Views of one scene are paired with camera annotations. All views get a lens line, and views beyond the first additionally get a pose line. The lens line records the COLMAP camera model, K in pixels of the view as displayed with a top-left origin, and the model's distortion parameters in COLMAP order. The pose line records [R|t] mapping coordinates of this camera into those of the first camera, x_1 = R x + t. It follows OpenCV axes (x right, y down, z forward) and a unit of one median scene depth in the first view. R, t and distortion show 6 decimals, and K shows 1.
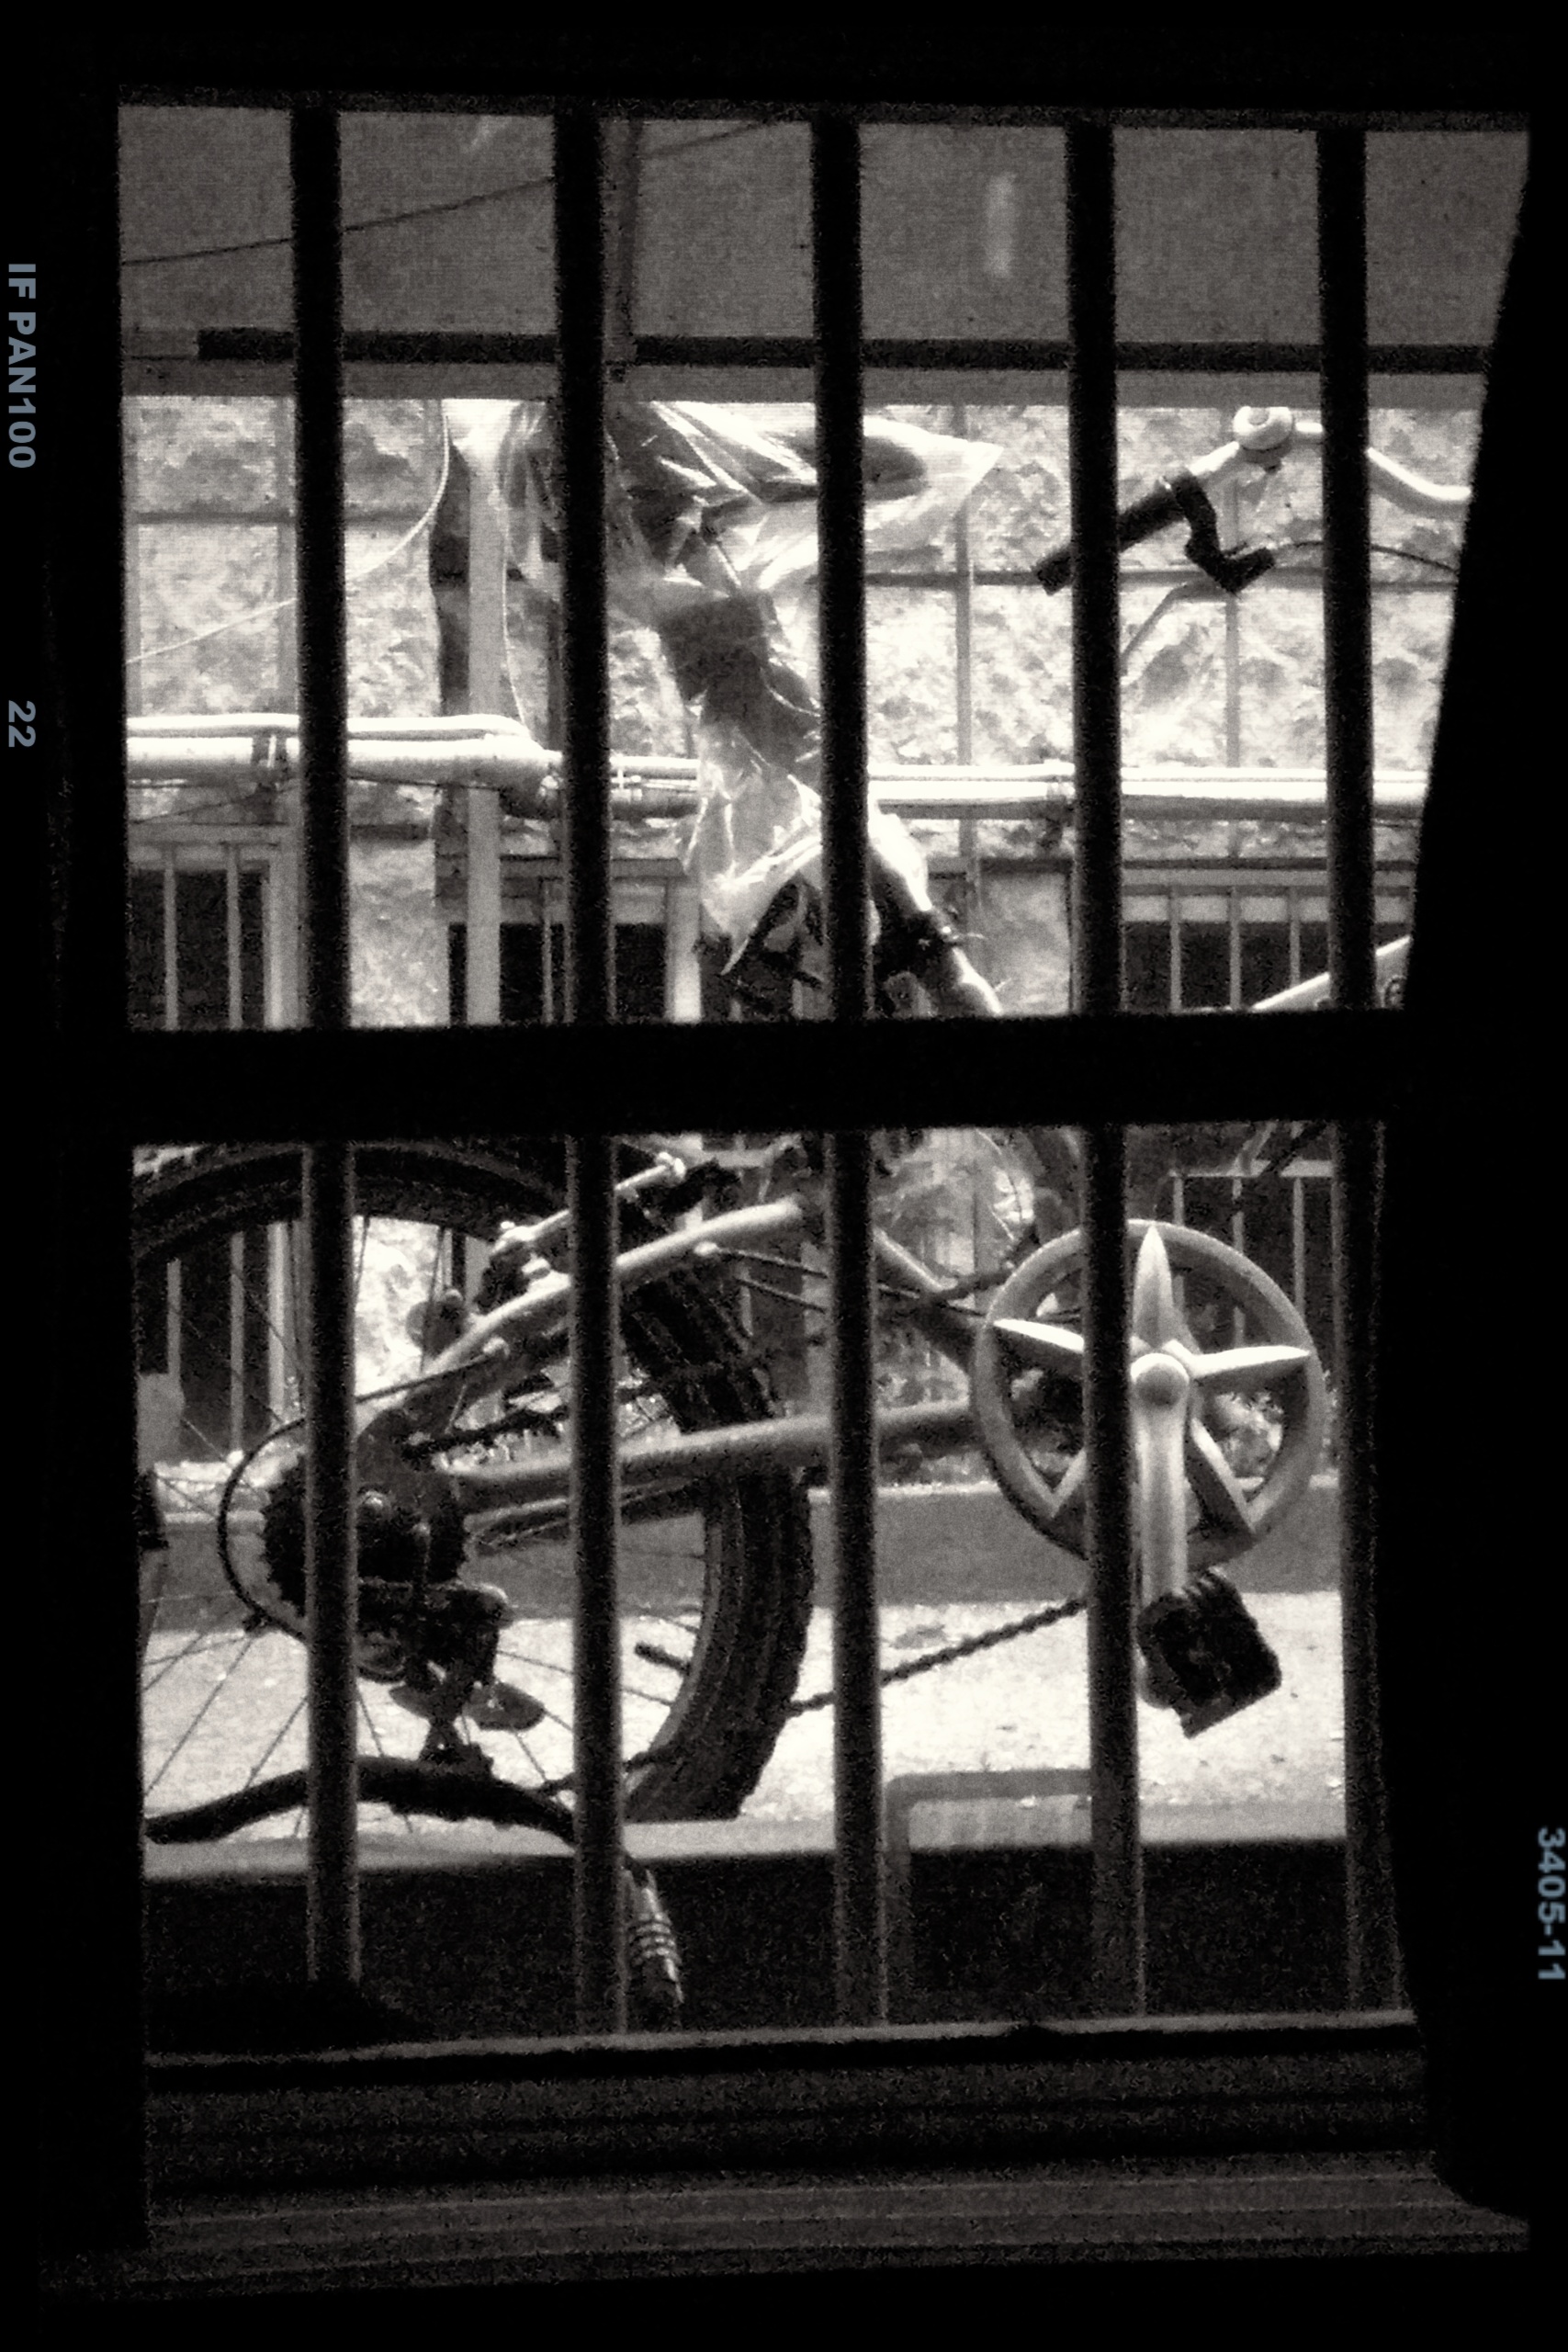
lens RADIAL K [[3659.3, 0, 782.5], [0, 3659.3, 1169.0], [0, 0, 1]] dist [0.023163, 0.000000]
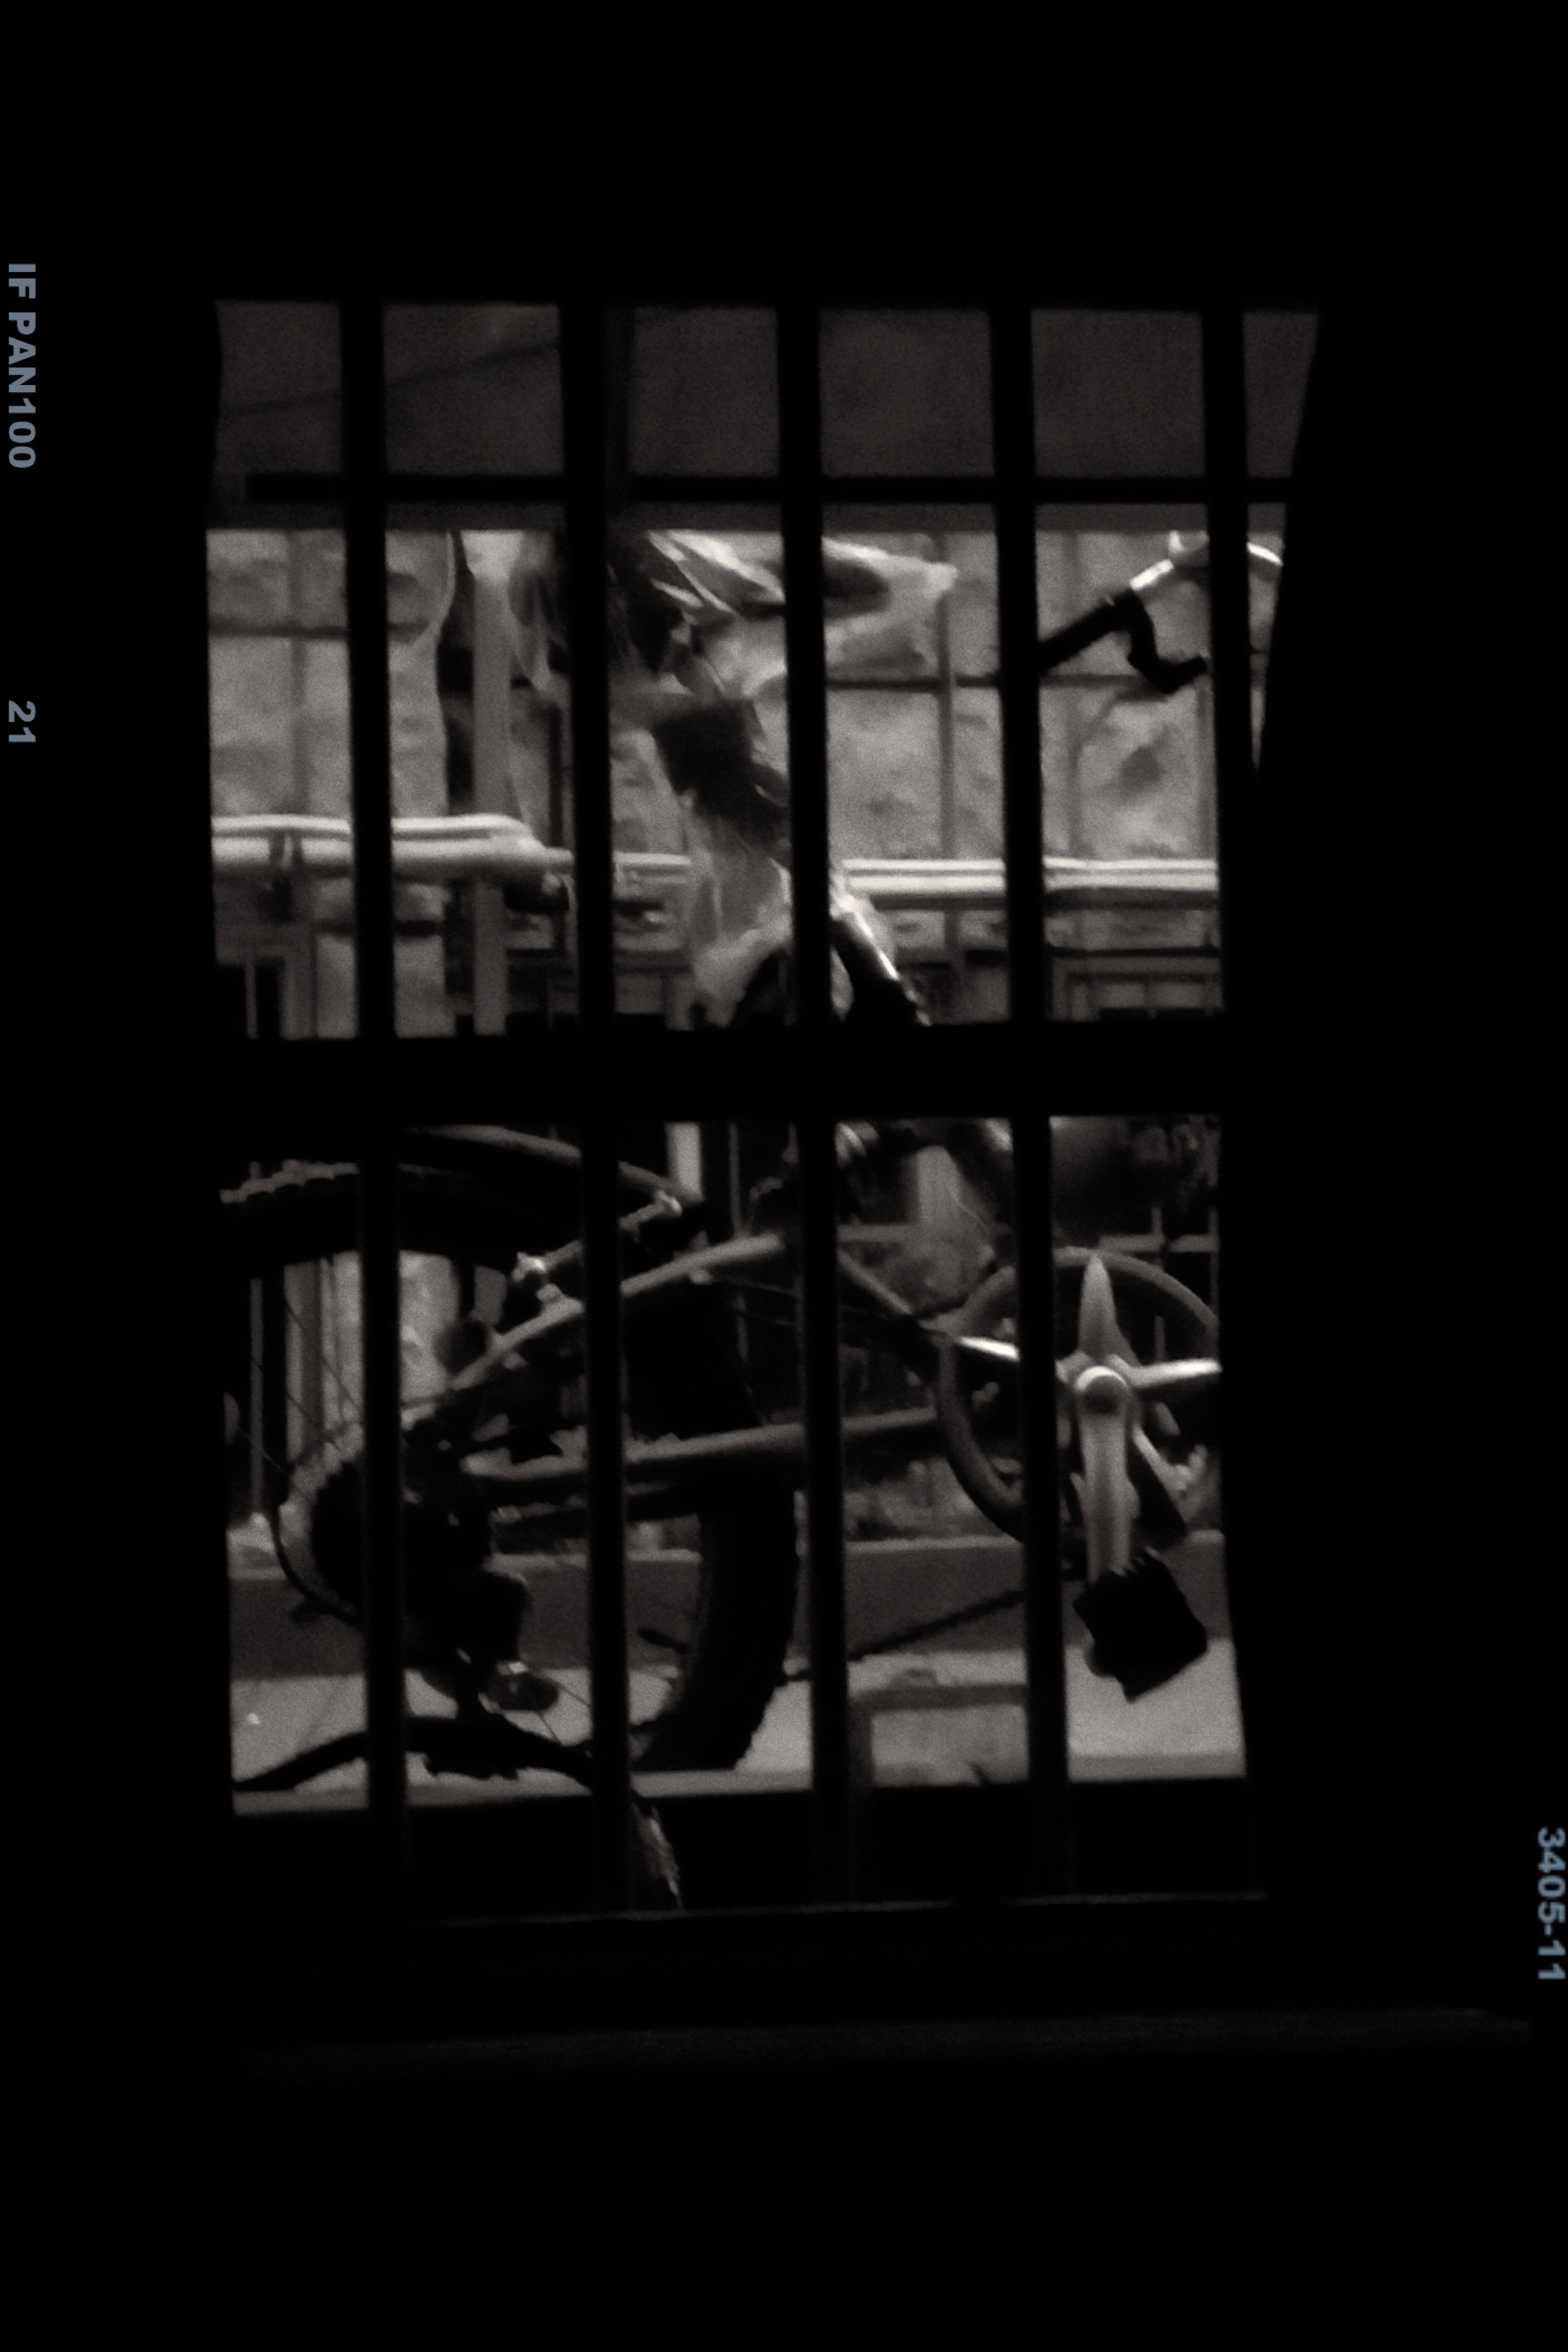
lens RADIAL K [[3659.3, 0, 802.8], [0, 3659.3, 1161.6], [0, 0, 1]] dist [0.023163, 0.000000]
pose [[0.999943, -0.009362, 0.005224, 0.005159], [0.009513, 0.999514, -0.029699, 0.019661], [-0.004944, 0.029747, 0.999545, -0.128598]]
